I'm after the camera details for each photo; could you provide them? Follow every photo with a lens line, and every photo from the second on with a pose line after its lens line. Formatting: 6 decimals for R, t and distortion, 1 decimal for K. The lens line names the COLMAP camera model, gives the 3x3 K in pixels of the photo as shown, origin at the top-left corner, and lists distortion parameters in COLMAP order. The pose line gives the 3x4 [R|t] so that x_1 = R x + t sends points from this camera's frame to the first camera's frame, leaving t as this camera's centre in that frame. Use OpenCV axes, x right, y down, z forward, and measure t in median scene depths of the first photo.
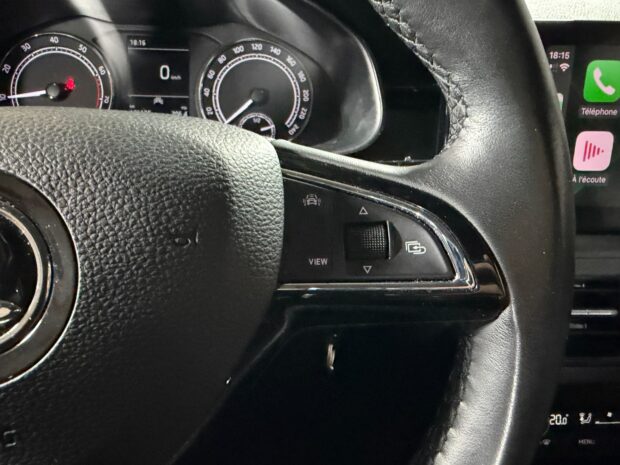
lens RADIAL K [[447.2, 0, 267.4], [0, 447.2, 229.8], [0, 0, 1]] dist [-0.001089, 0.002914]
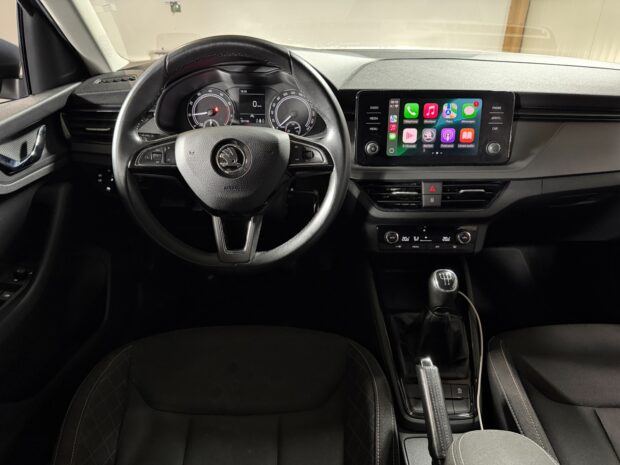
lens RADIAL K [[440.8, 0, 310.0], [0, 440.8, 232.5], [0, 0, 1]] dist [0.137368, -0.246628]
pose [[0.999061, 0.003610, -0.043176, 0.176266], [-0.002311, 0.999545, 0.030083, 0.271108], [0.043265, -0.029955, 0.998614, -1.428058]]
